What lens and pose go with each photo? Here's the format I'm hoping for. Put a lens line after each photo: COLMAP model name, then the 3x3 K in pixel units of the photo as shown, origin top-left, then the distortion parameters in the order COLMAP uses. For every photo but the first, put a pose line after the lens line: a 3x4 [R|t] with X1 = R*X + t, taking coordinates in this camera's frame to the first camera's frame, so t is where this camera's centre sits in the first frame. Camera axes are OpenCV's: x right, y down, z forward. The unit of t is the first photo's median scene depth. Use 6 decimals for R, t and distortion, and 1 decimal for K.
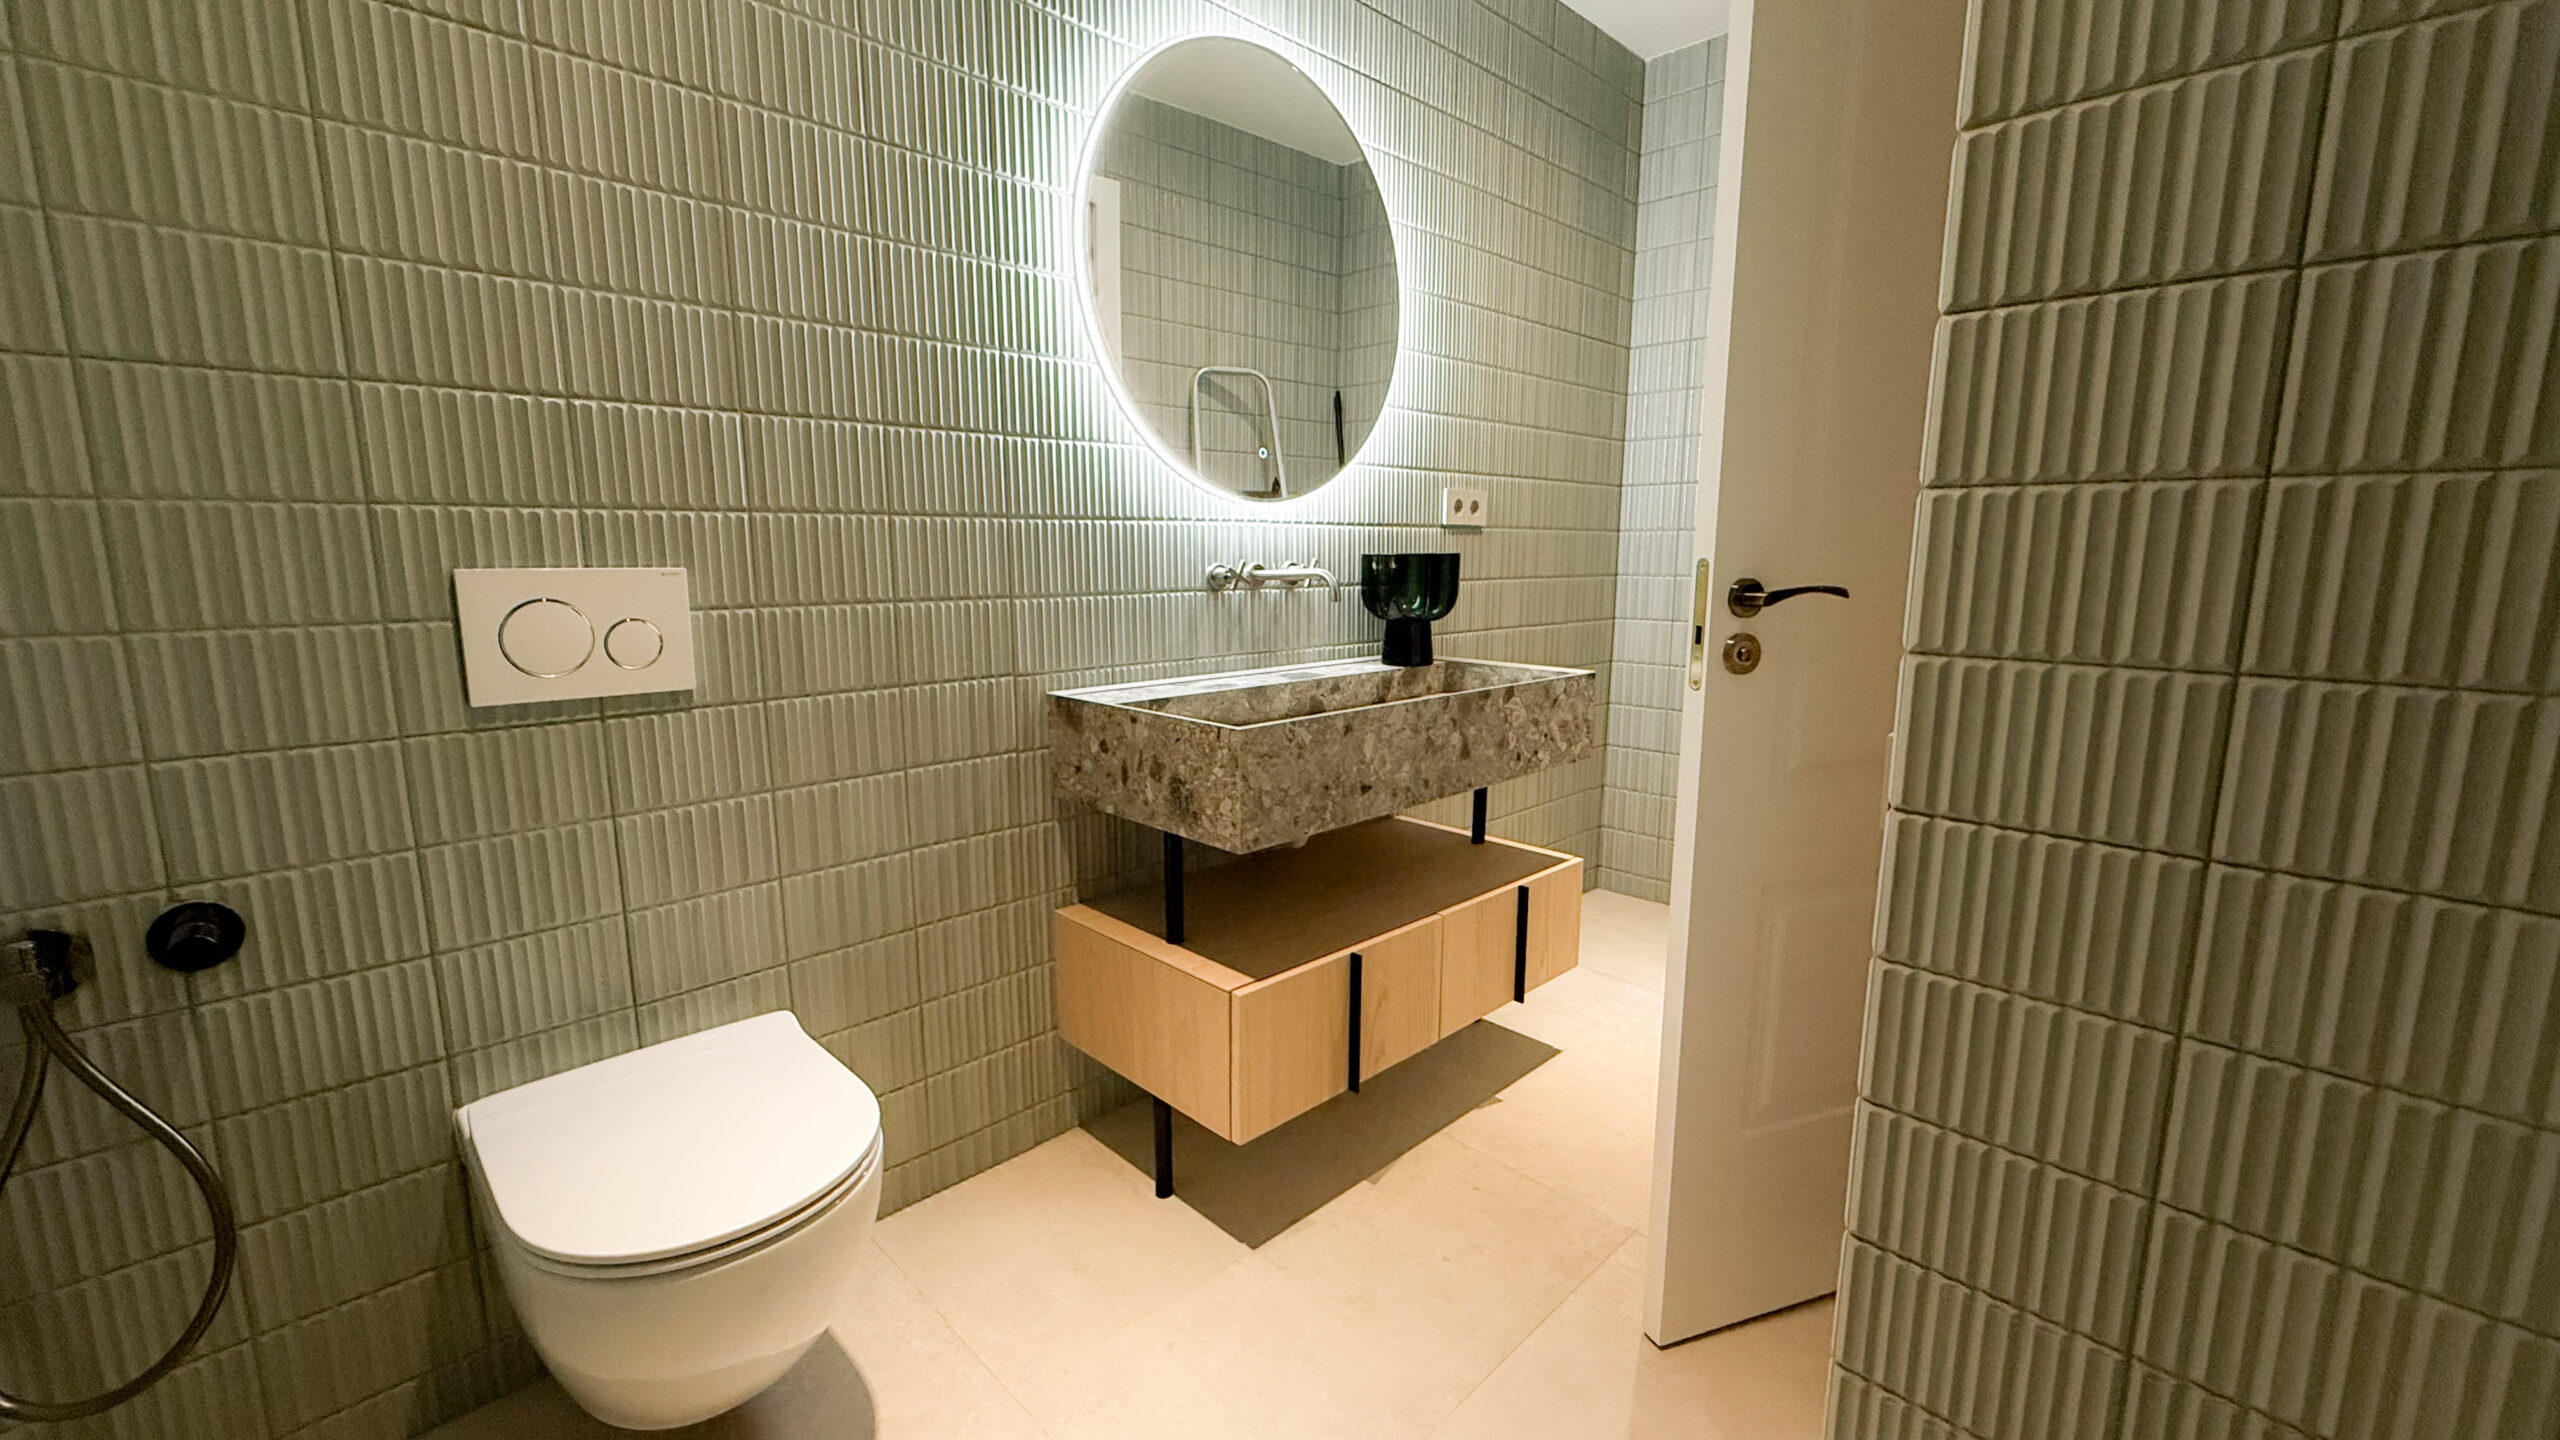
lens RADIAL K [[1030.5, 0, 1277.1], [0, 1030.5, 719.4], [0, 0, 1]] dist [-0.003464, -0.000089]
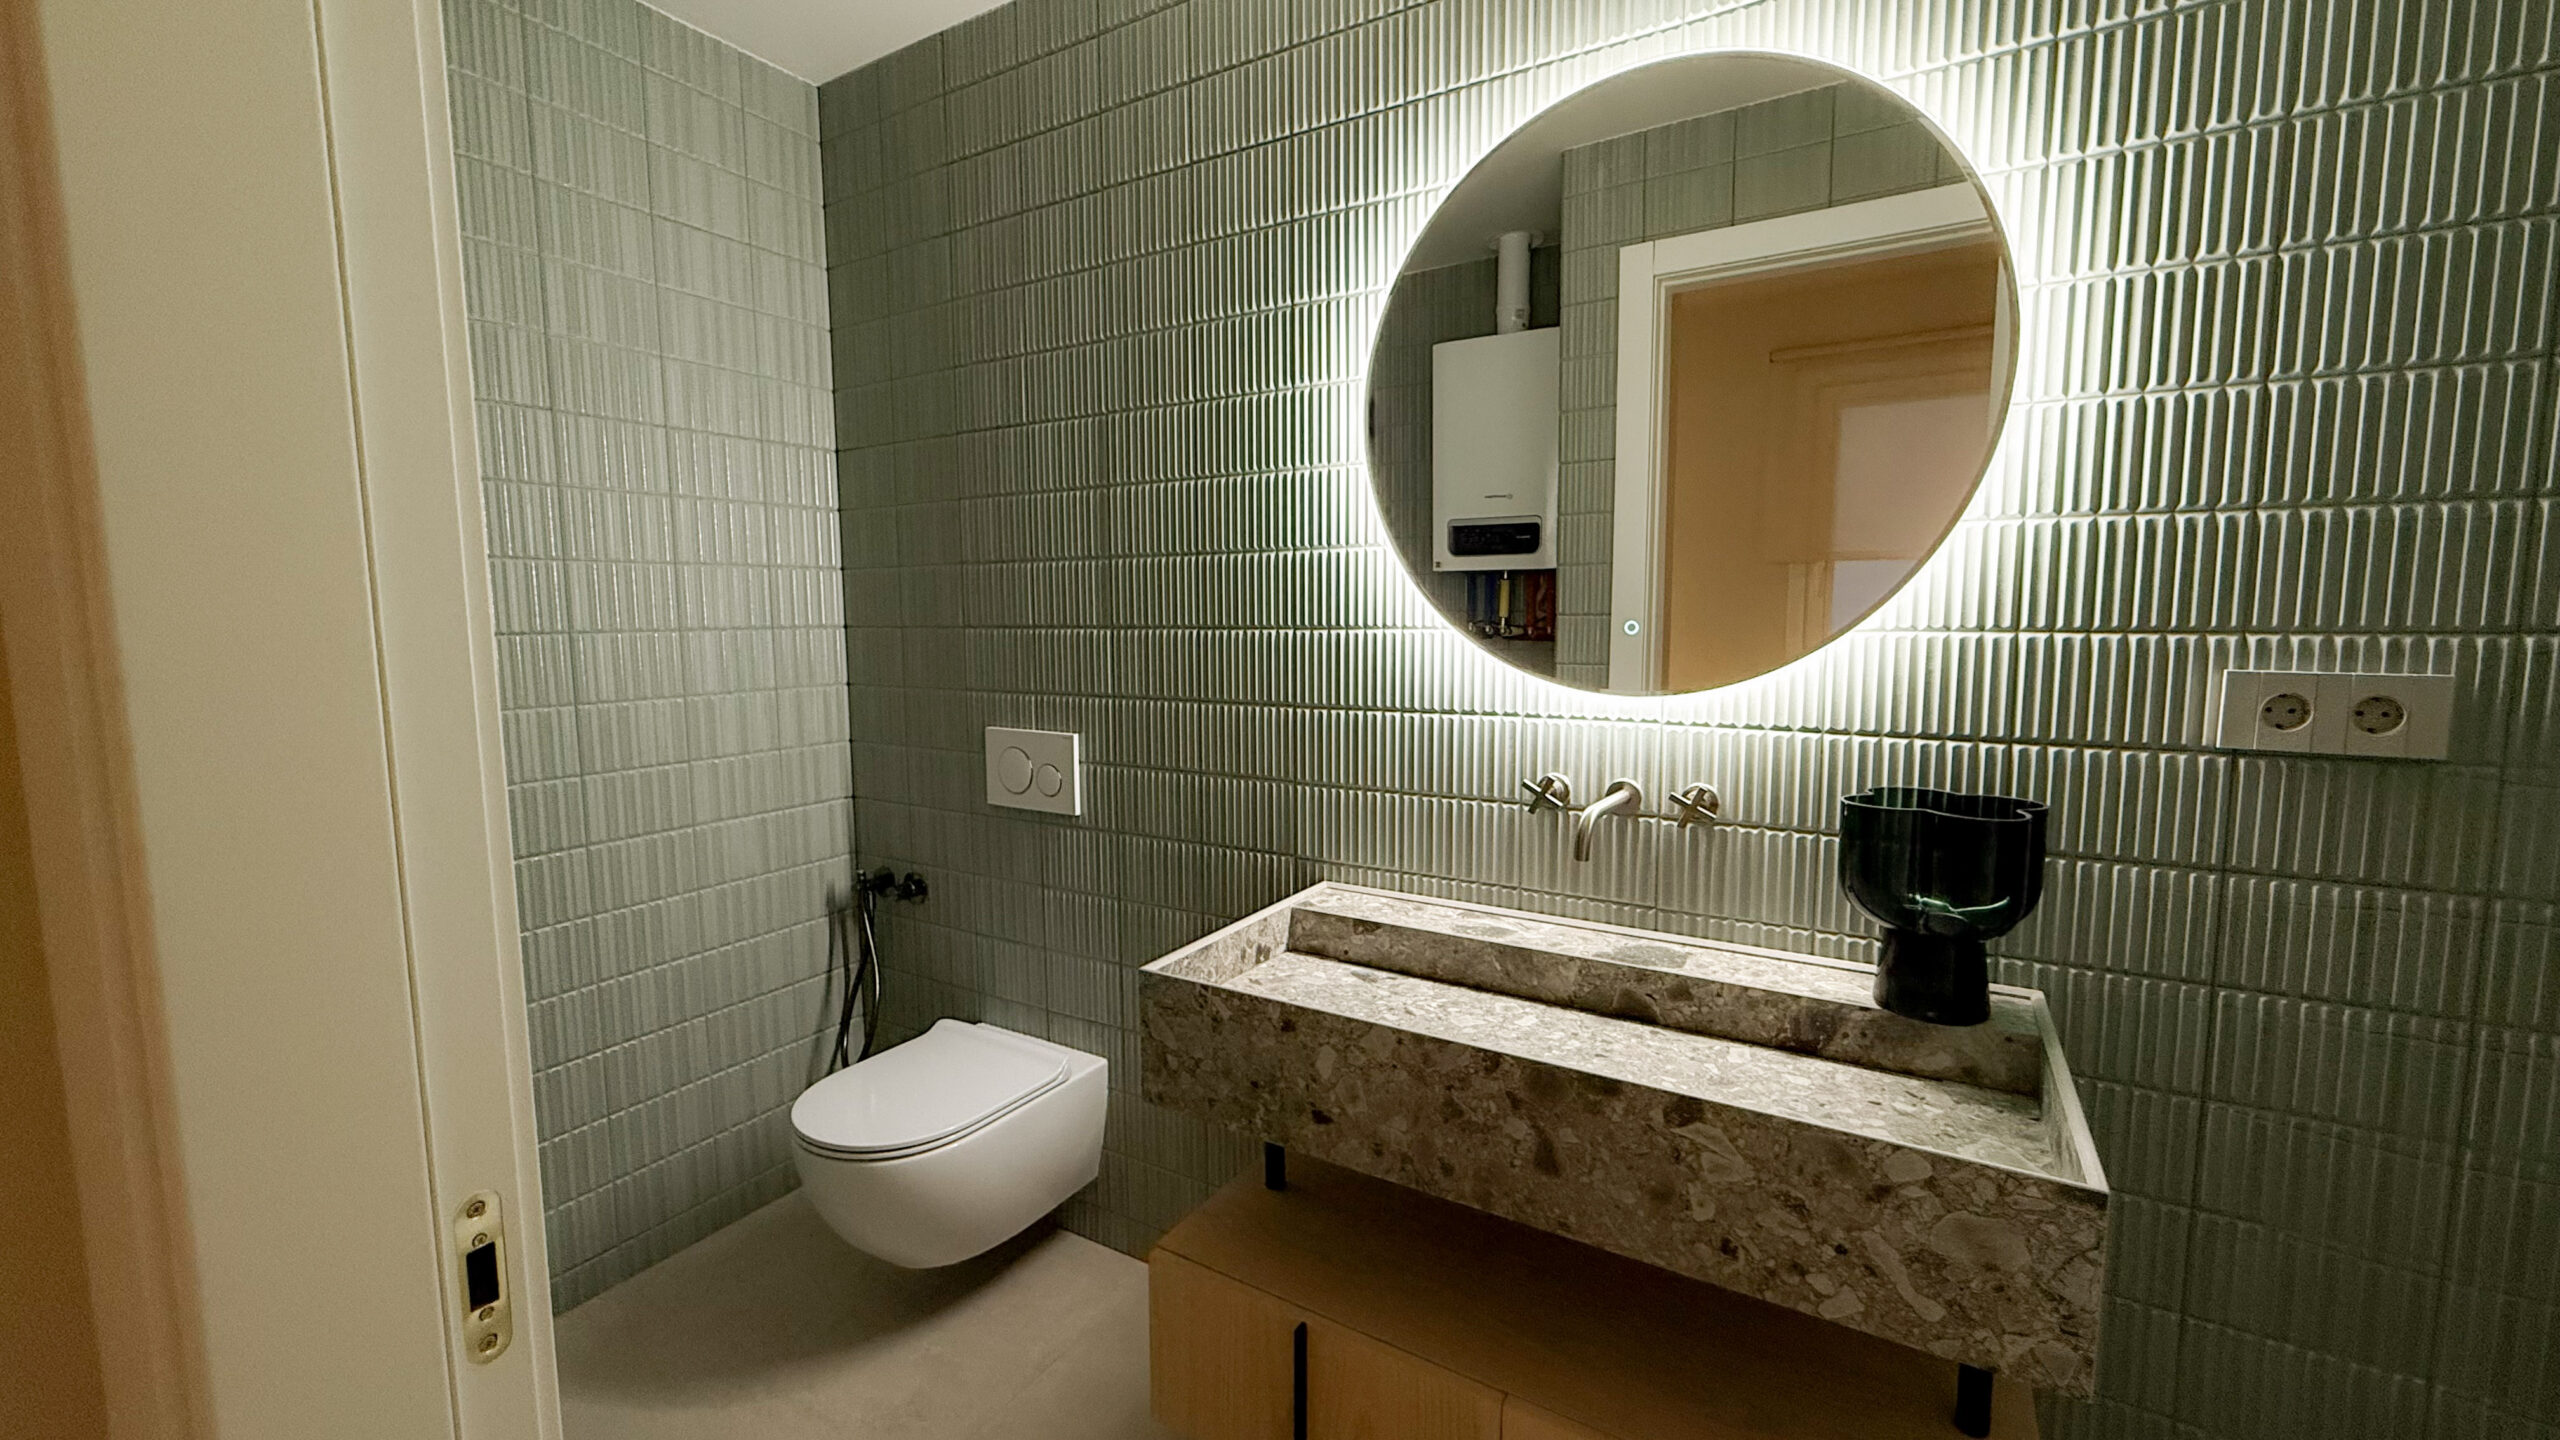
lens RADIAL K [[1030.5, 0, 1278.0], [0, 1030.5, 718.2], [0, 0, 1]] dist [-0.003464, -0.000089]
pose [[0.232750, 0.100699, -0.967309, 0.711303], [-0.151975, 0.986172, 0.066095, -0.241005], [0.960589, 0.131624, 0.244835, 0.701394]]
